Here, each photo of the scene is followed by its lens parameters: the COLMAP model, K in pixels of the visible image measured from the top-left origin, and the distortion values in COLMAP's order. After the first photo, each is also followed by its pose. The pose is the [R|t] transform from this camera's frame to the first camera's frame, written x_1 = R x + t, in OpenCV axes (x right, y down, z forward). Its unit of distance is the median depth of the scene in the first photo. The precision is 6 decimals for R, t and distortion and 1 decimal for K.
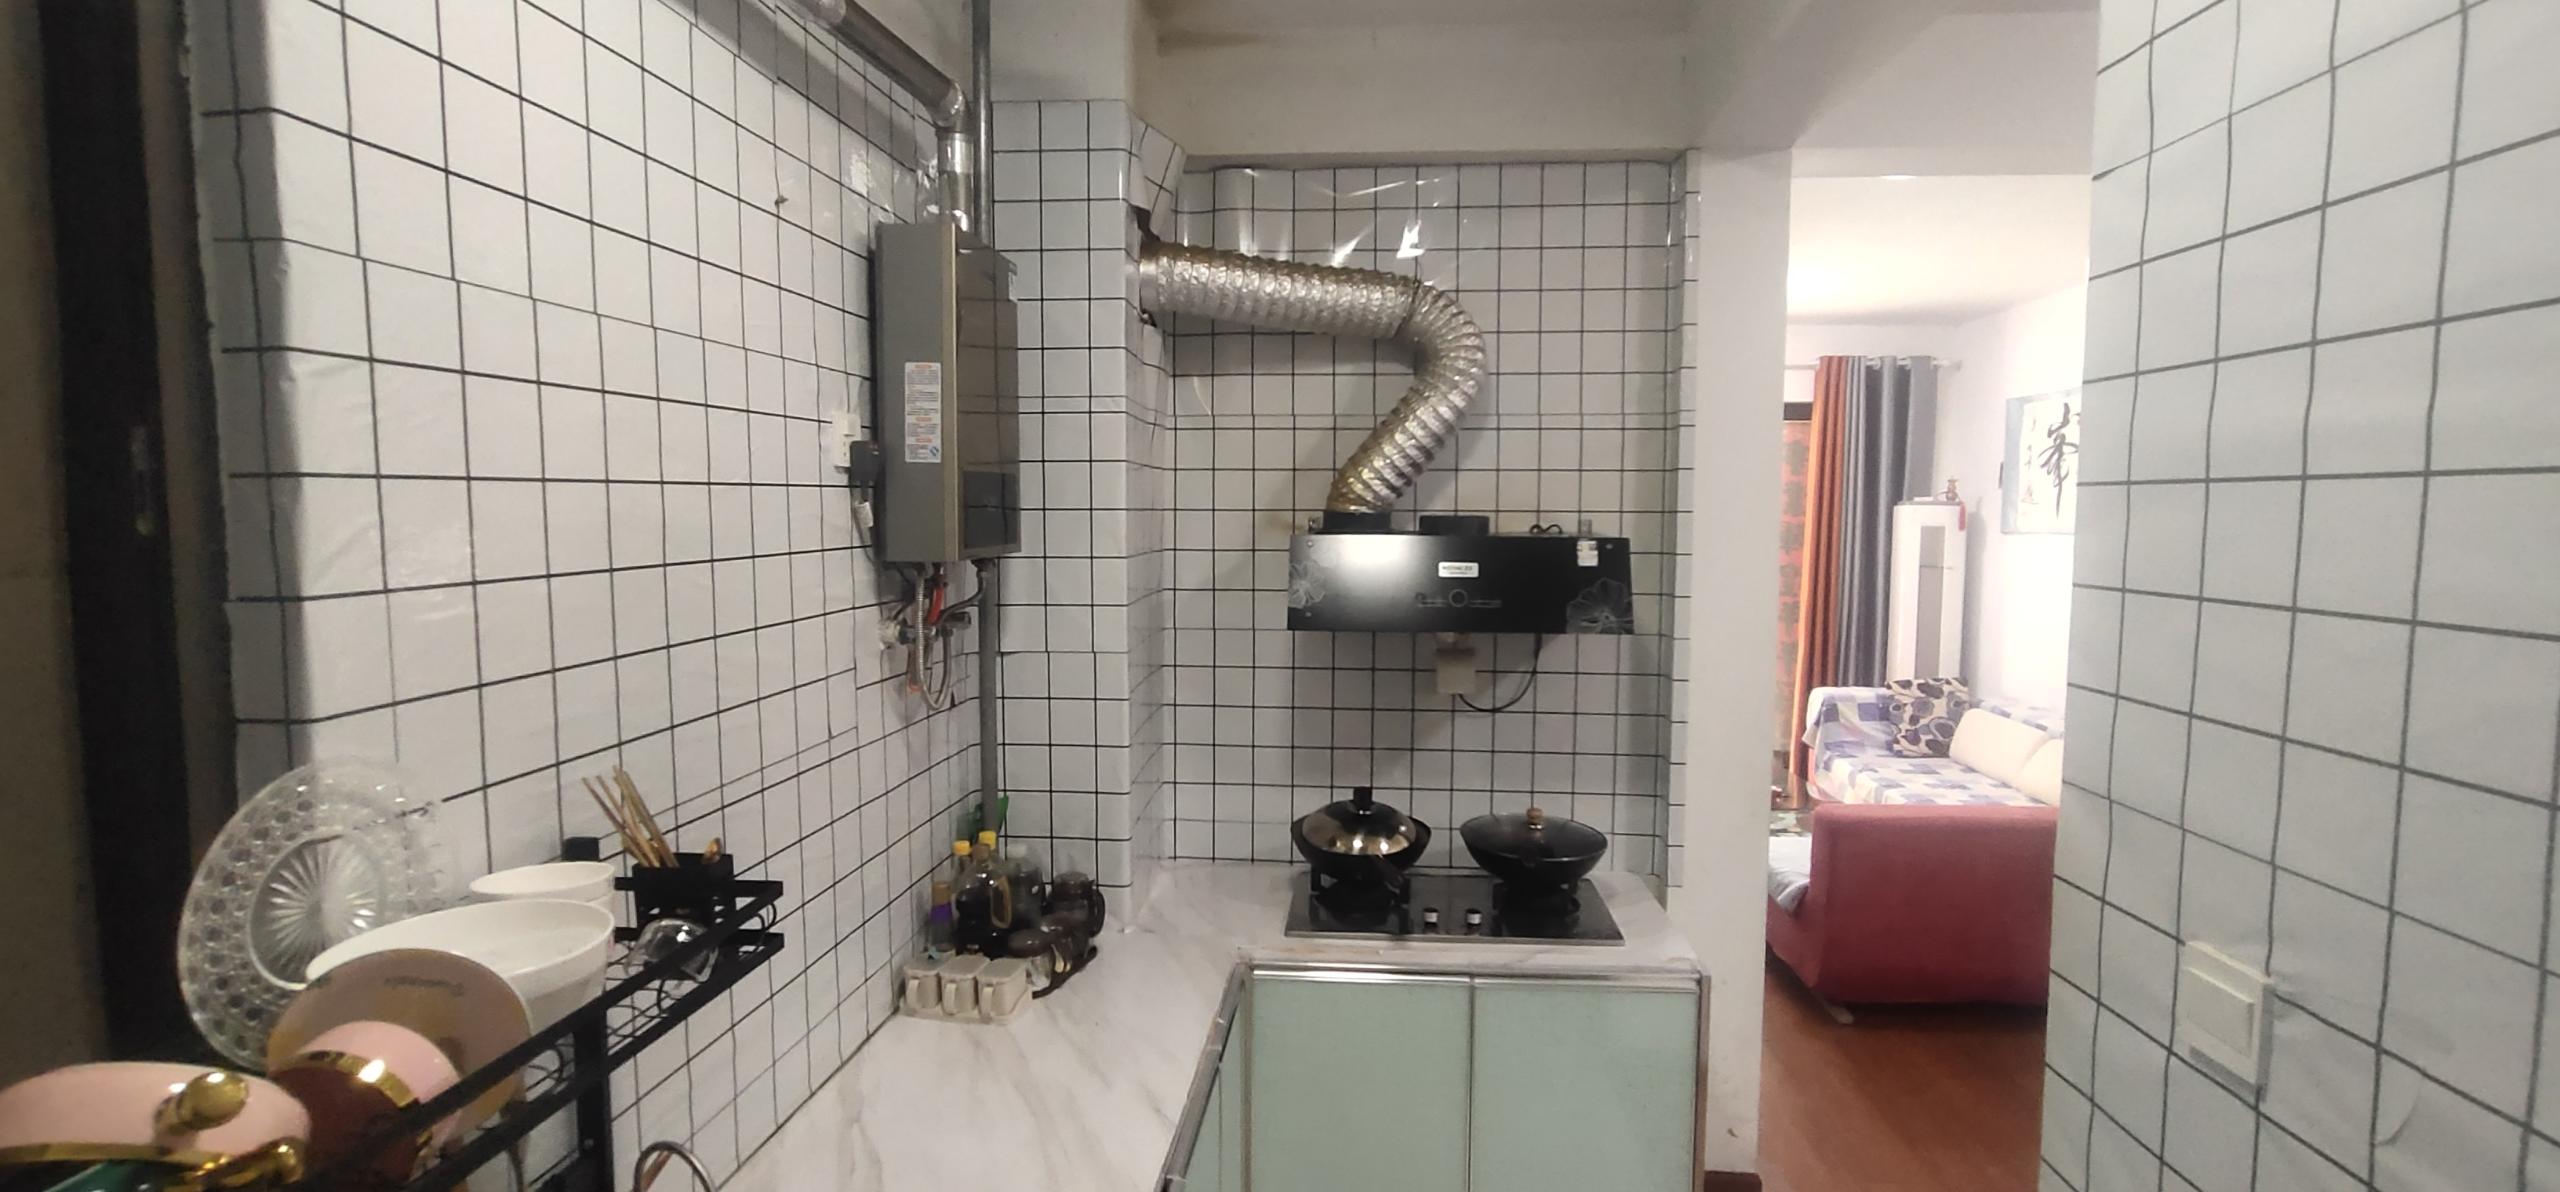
lens RADIAL K [[1177.7, 0, 1294.2], [0, 1177.7, 607.8], [0, 0, 1]] dist [-0.005974, -0.000105]
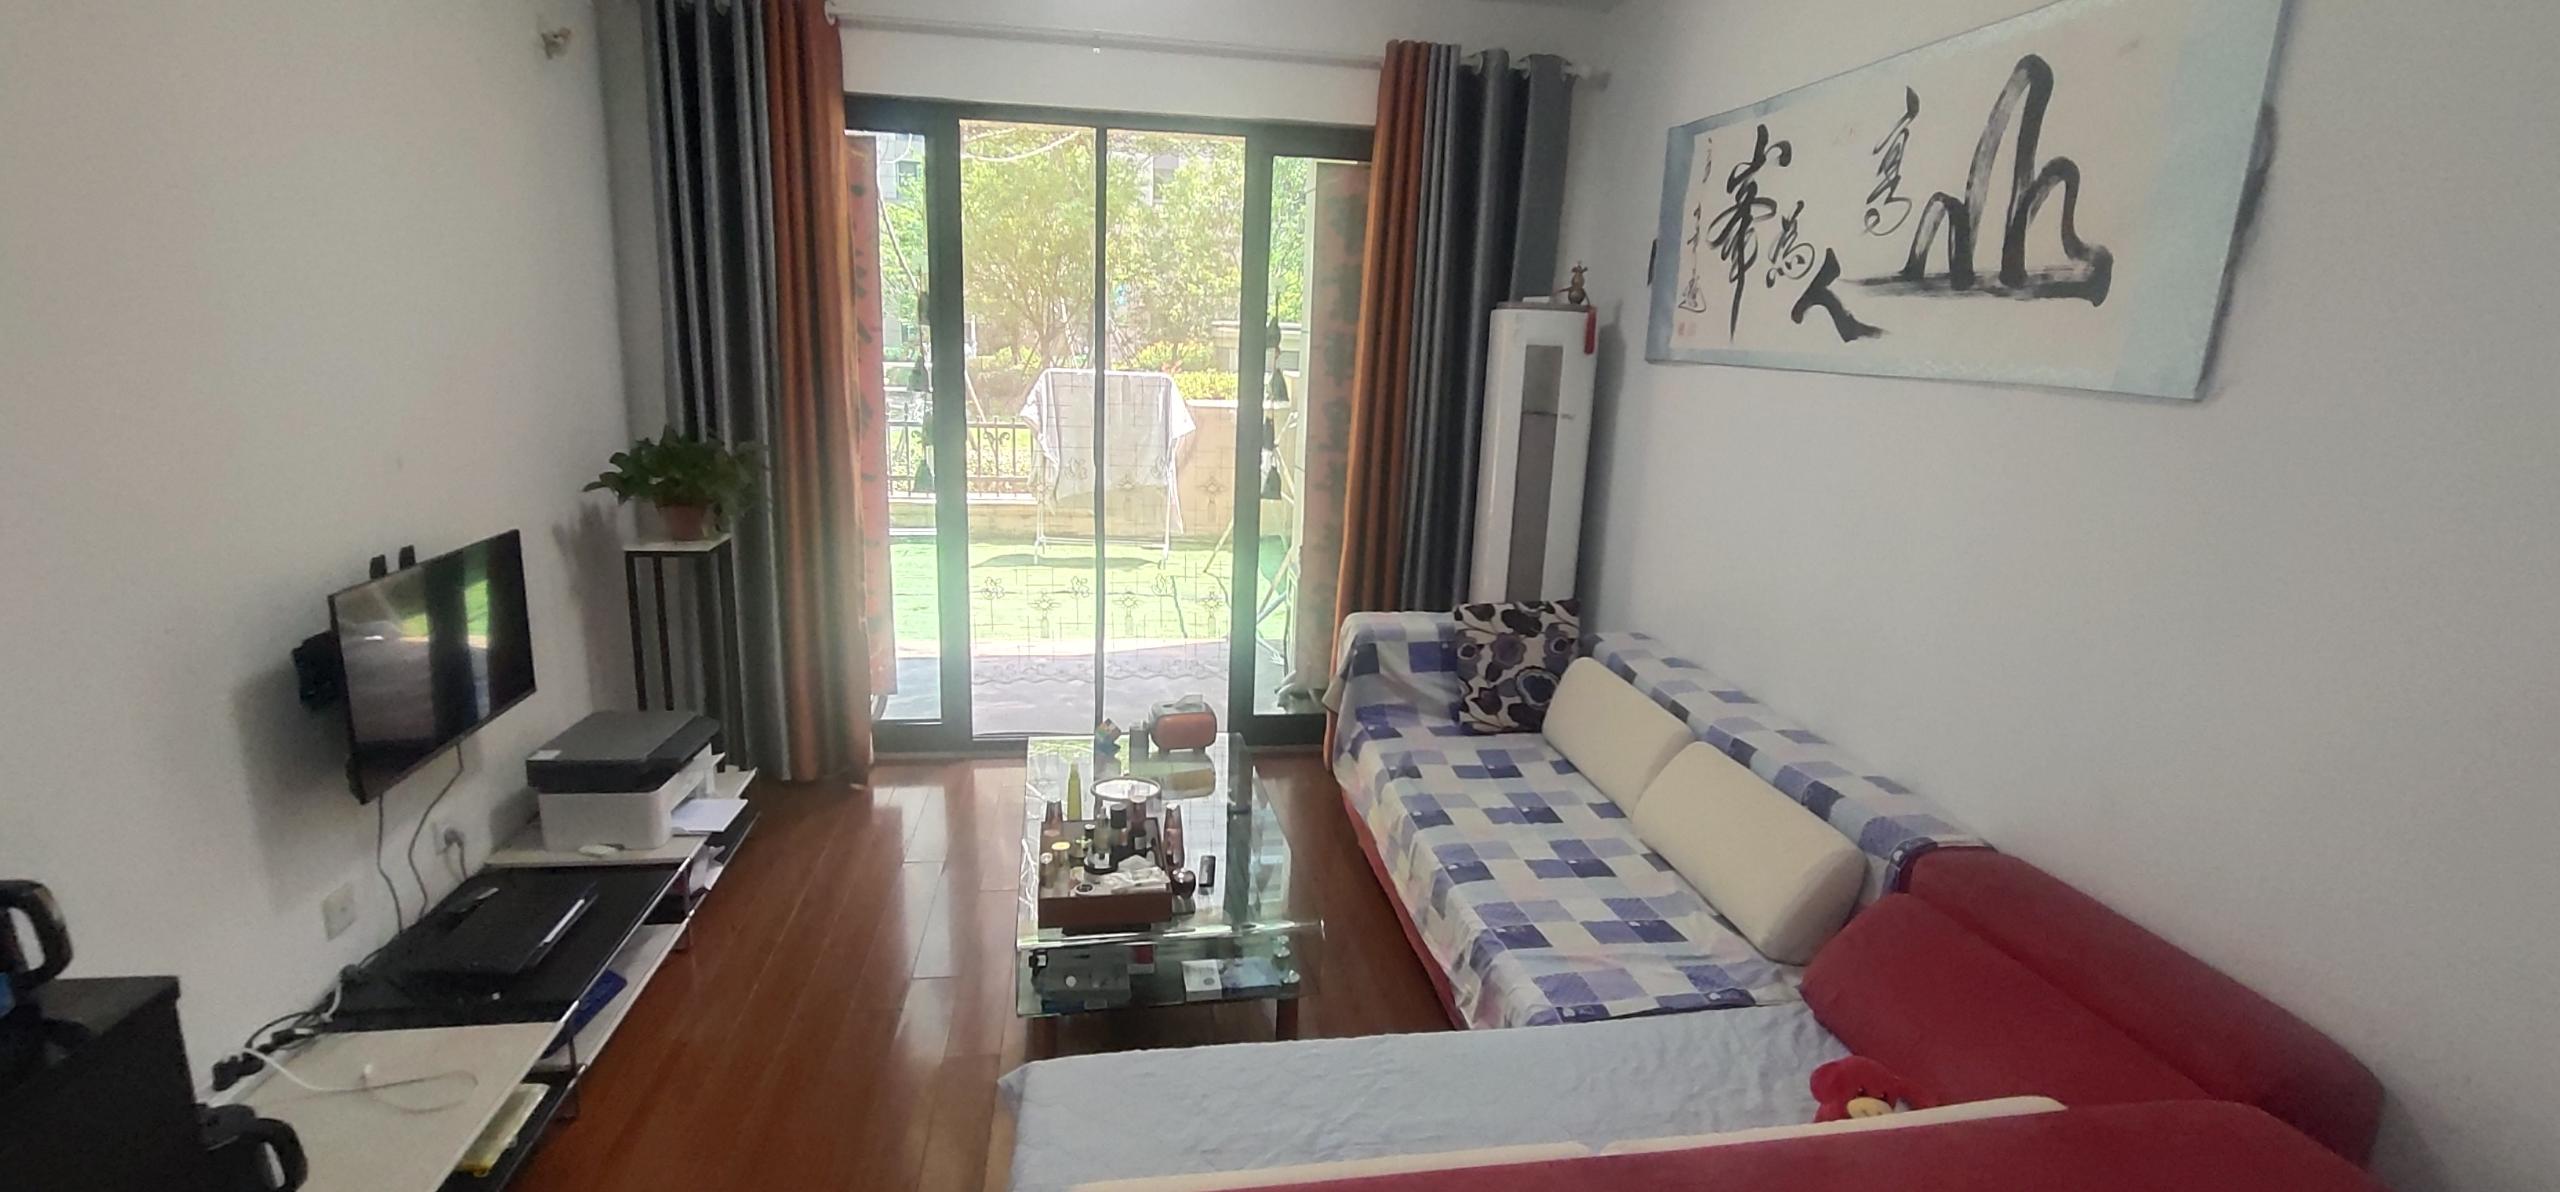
lens RADIAL K [[1177.7, 0, 1280.9], [0, 1177.7, 588.6], [0, 0, 1]] dist [-0.005974, -0.000105]
pose [[0.976092, -0.007557, 0.217225, 0.290116], [-0.022765, 0.990345, 0.136745, -0.026670], [-0.216161, -0.138421, 0.966496, 0.446526]]
